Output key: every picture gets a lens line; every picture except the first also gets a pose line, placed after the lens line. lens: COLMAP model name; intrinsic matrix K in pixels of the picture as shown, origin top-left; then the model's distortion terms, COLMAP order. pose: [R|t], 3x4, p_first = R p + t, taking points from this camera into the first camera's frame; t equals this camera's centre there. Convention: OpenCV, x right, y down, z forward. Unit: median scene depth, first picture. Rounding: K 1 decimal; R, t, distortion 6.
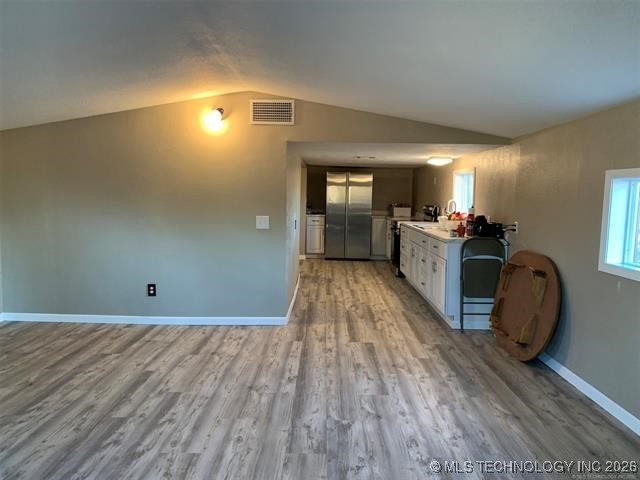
lens RADIAL K [[490.6, 0, 319.7], [0, 490.6, 241.0], [0, 0, 1]] dist [0.012797, 0.007316]
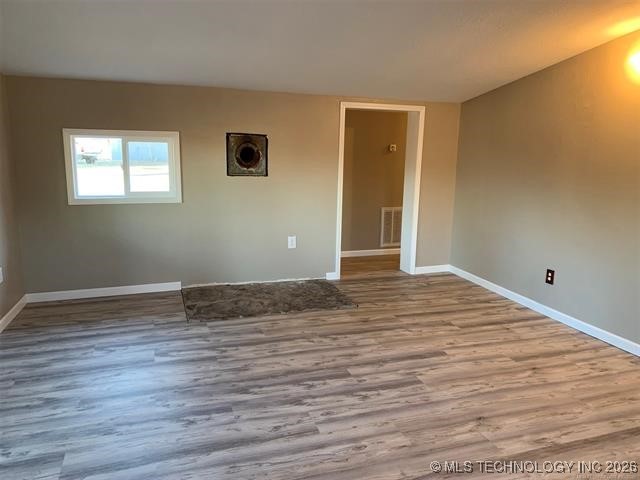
lens RADIAL K [[490.6, 0, 322.9], [0, 490.6, 238.1], [0, 0, 1]] dist [0.012797, 0.007316]
pose [[0.356219, 0.174510, -0.917962, 0.292707], [-0.113327, 0.983222, 0.142940, -0.044174], [0.927505, 0.053112, 0.370019, 0.312006]]
